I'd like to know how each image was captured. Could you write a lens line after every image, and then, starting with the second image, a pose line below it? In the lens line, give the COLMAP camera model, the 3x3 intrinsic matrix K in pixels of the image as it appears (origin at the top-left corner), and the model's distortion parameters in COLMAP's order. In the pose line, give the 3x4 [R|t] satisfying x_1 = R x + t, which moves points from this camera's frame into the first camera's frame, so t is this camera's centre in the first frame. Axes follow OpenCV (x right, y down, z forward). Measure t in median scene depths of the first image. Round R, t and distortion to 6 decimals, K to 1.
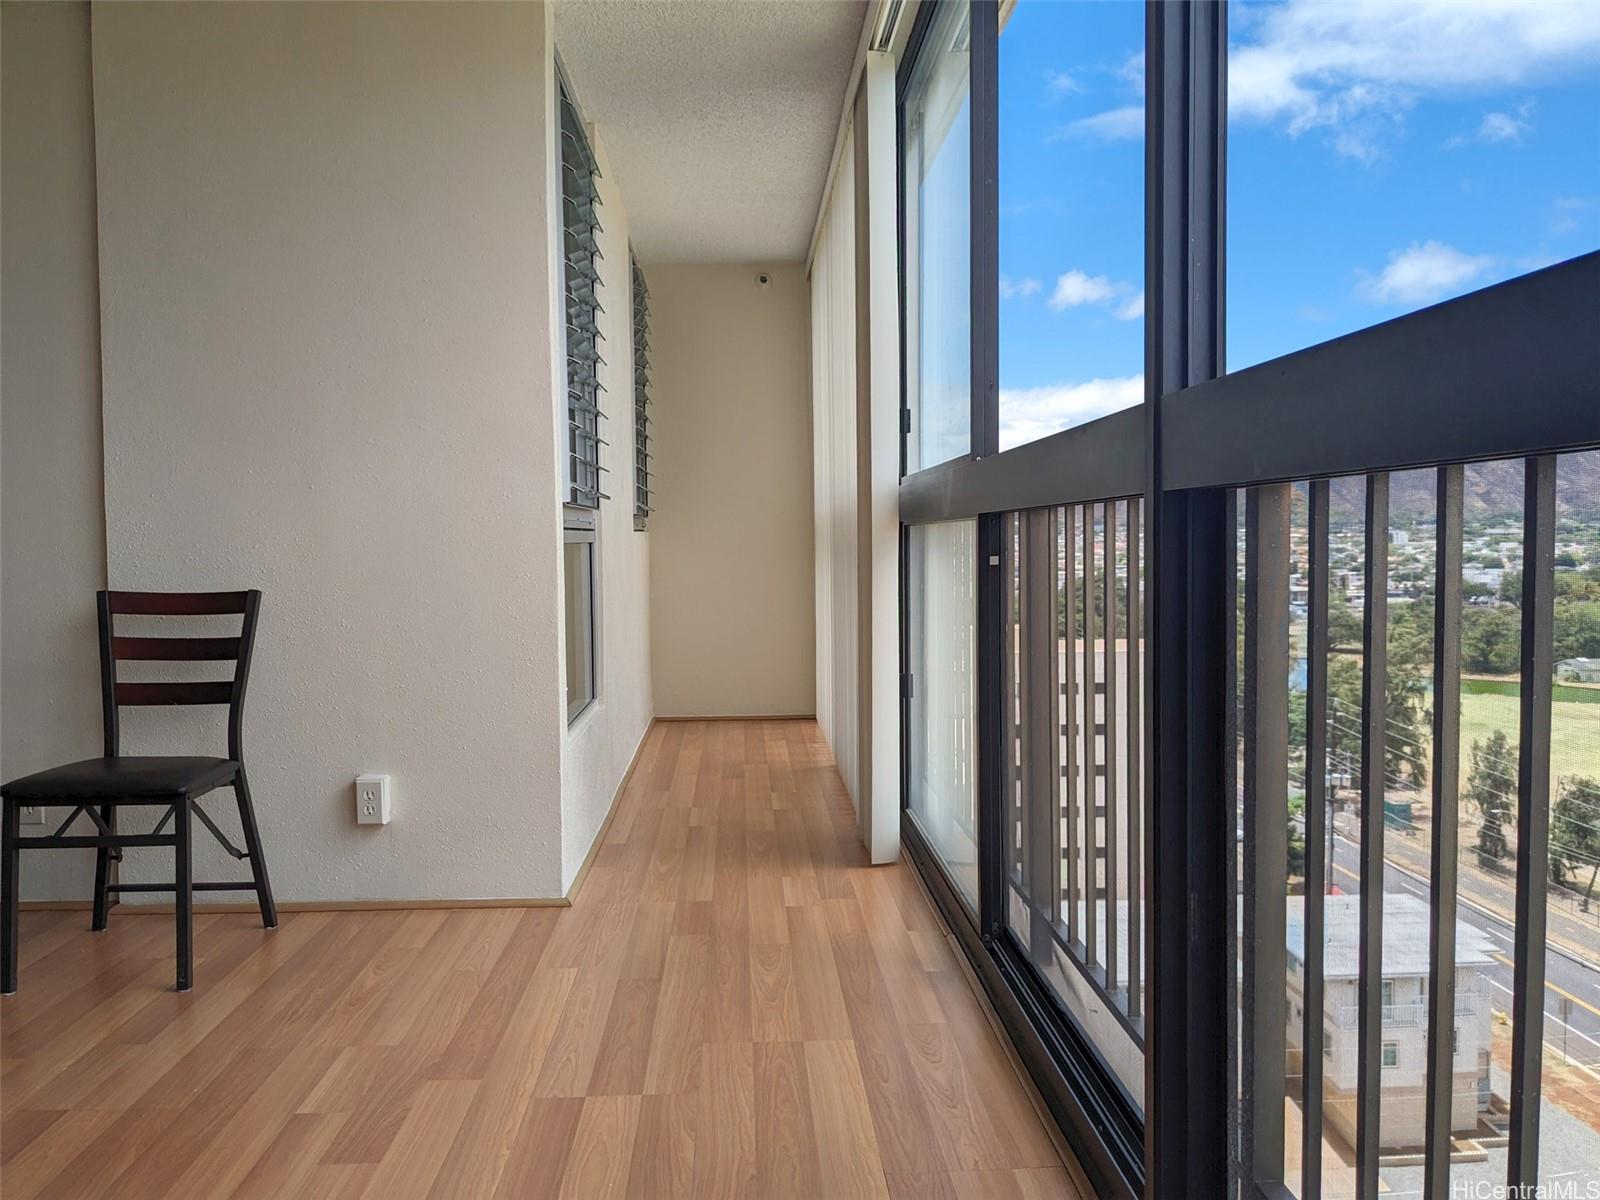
lens RADIAL K [[1262.3, 0, 791.5], [0, 1262.3, 596.0], [0, 0, 1]] dist [0.026840, -0.054097]
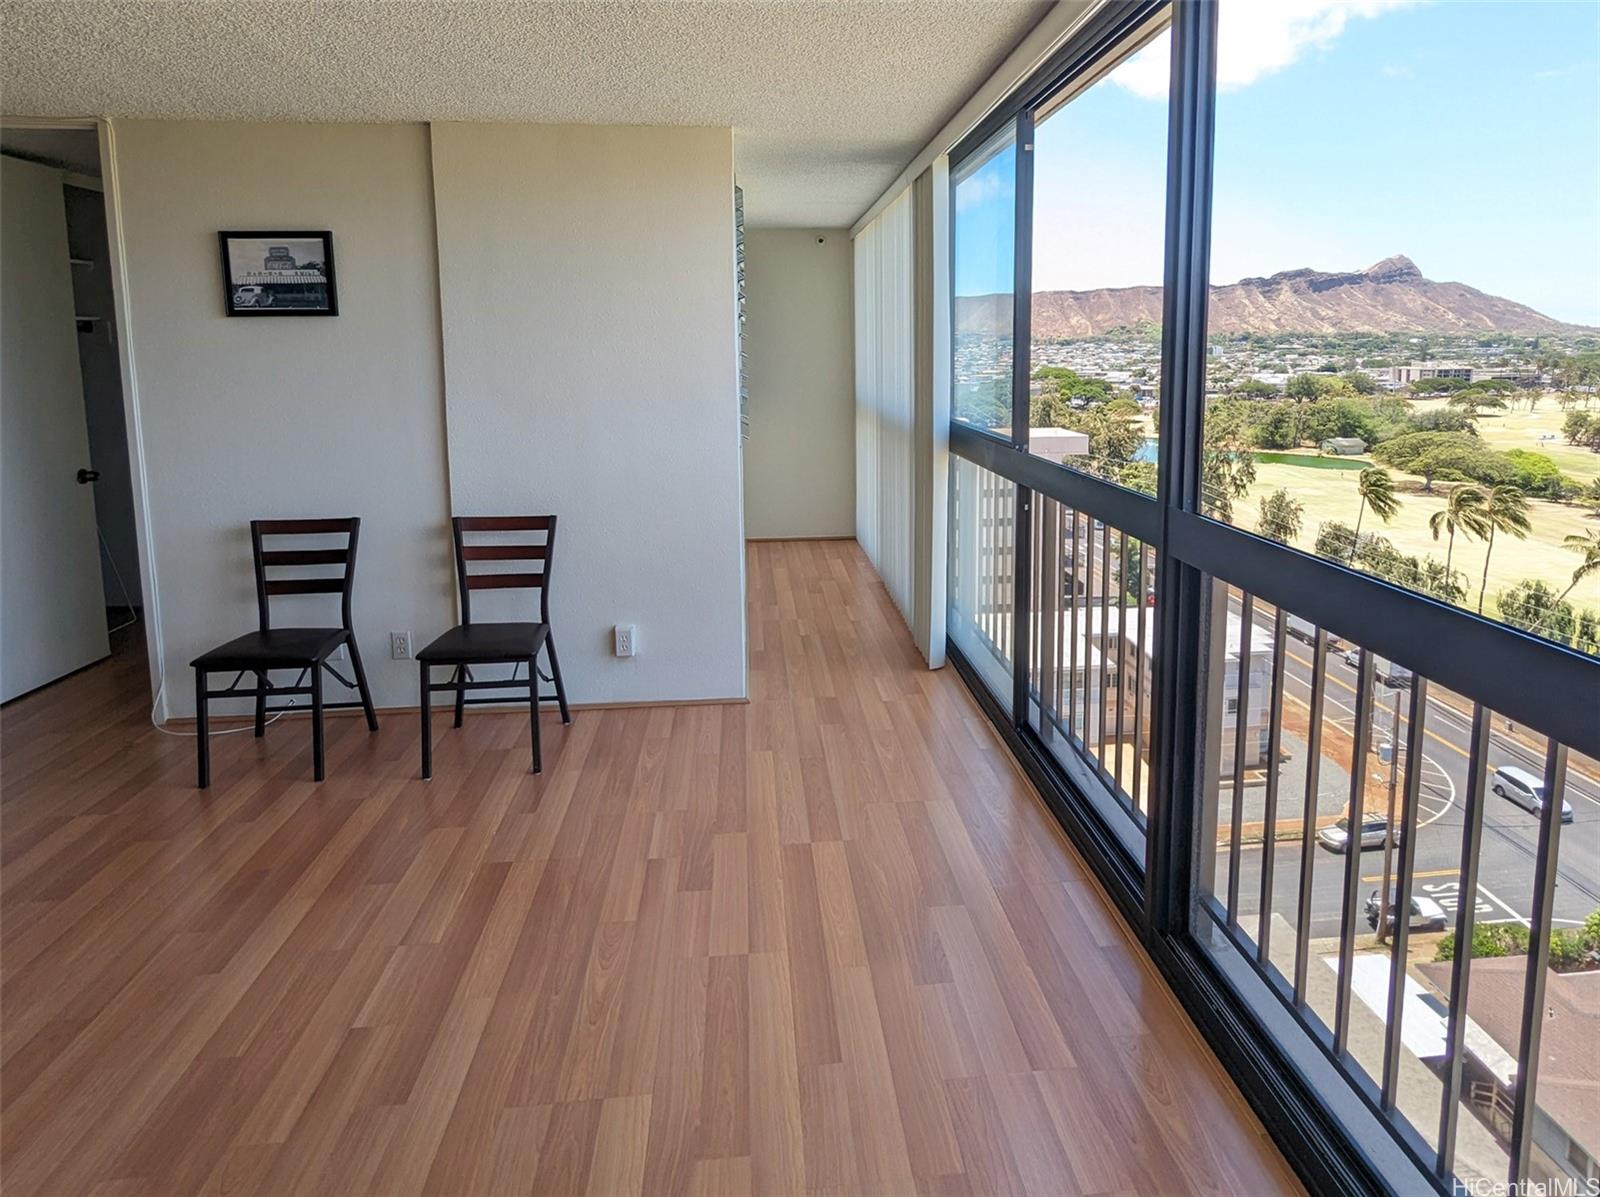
lens RADIAL K [[925.0, 0, 848.4], [0, 925.0, 460.8], [0, 0, 1]] dist [-0.002583, 0.002695]
pose [[0.997524, -0.004277, 0.070203, -0.137118], [-0.000951, 0.997237, 0.074273, -0.158243], [-0.070327, -0.074156, 0.994764, -0.168004]]
